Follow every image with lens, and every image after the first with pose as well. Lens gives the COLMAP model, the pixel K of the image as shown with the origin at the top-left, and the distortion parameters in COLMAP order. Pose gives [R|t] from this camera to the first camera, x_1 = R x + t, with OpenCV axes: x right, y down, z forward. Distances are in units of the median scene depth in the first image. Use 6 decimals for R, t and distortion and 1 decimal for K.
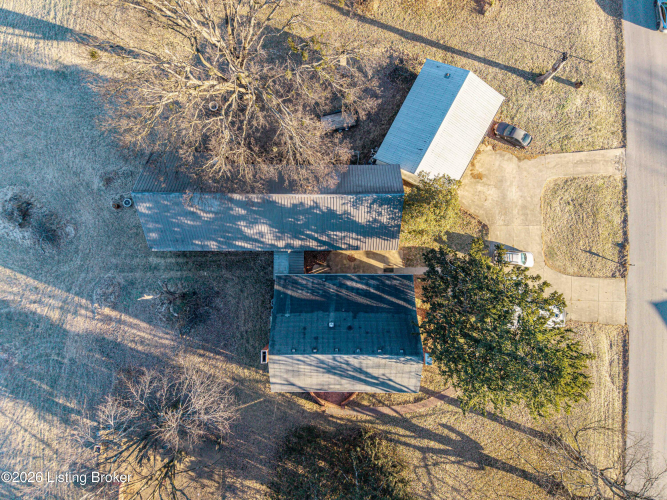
lens RADIAL K [[427.9, 0, 335.8], [0, 427.9, 250.7], [0, 0, 1]] dist [0.270431, -0.270655]
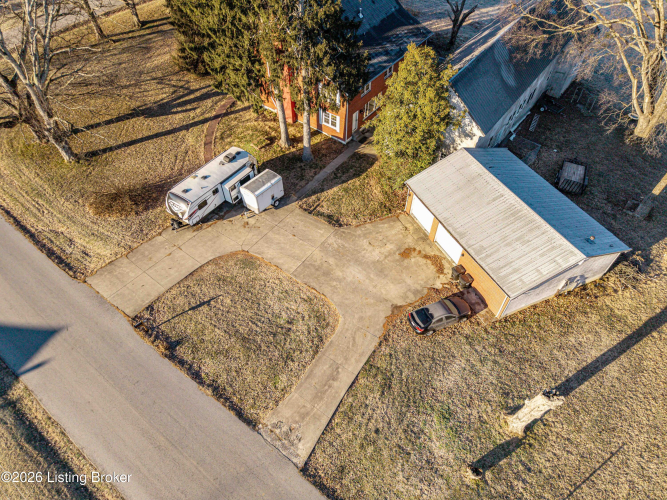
lens RADIAL K [[427.9, 0, 335.8], [0, 427.9, 250.7], [0, 0, 1]] dist [0.270431, -0.270655]
pose [[-0.596009, 0.604263, -0.528810, 0.725239], [-0.801978, -0.415099, 0.429563, -0.359386], [0.040061, 0.680117, 0.732008, 0.525833]]
